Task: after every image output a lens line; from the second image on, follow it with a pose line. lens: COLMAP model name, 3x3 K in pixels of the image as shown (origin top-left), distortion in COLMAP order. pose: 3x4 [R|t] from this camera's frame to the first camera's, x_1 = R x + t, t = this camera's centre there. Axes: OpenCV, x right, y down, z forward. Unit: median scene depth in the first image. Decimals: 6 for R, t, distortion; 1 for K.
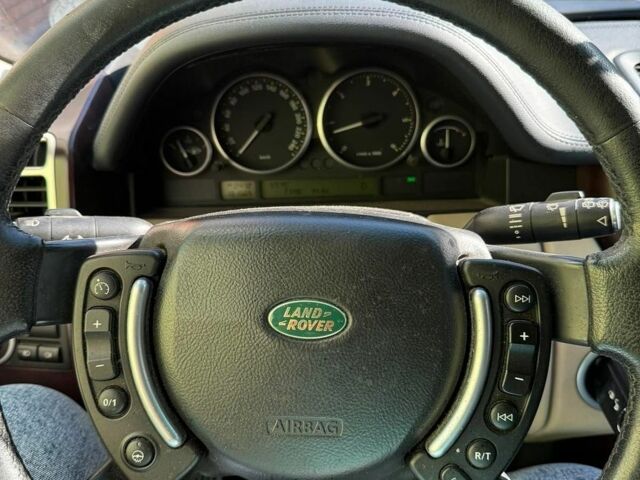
lens RADIAL K [[621.7, 0, 320.0], [0, 621.7, 240.0], [0, 0, 1]] dist [0.126200, -0.004638]
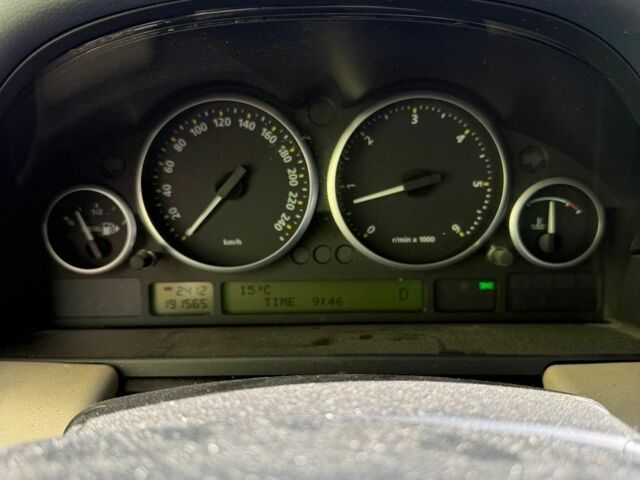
lens RADIAL K [[621.7, 0, 320.0], [0, 621.7, 240.0], [0, 0, 1]] dist [0.126200, -0.004638]
pose [[0.998734, 0.019224, 0.046481, -0.035340], [-0.014006, 0.993824, -0.110079, -0.074383], [-0.048310, 0.109288, 0.992835, 0.437335]]
